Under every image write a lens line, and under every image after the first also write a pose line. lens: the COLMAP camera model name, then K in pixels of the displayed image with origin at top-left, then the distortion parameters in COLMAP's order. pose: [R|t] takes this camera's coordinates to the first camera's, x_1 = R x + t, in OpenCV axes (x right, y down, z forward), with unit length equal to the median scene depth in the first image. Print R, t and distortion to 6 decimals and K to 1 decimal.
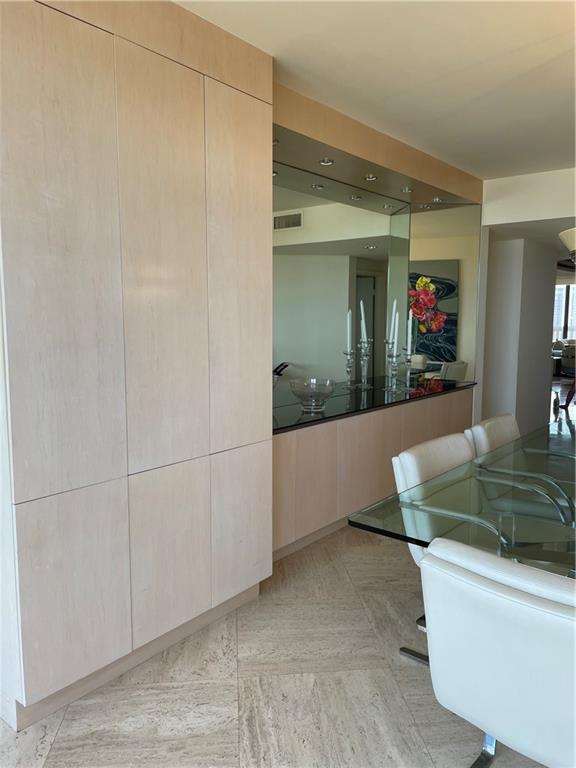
lens RADIAL K [[584.5, 0, 288.5], [0, 584.5, 375.3], [0, 0, 1]] dist [0.070777, -0.010158]
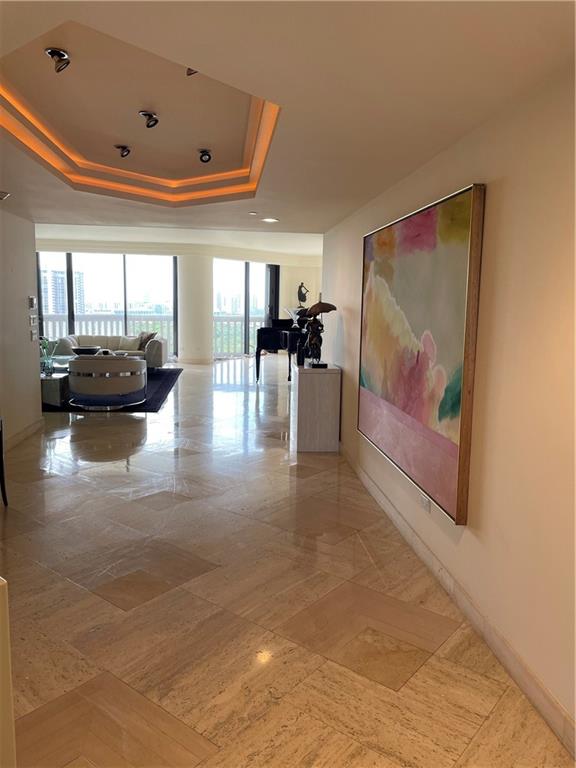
lens RADIAL K [[584.5, 0, 288.5], [0, 584.5, 375.3], [0, 0, 1]] dist [0.070777, -0.010158]
pose [[0.706242, -0.073381, 0.704157, 0.181381], [0.055264, 0.997293, 0.048501, -0.035867], [-0.705810, 0.004661, 0.708386, 0.387864]]
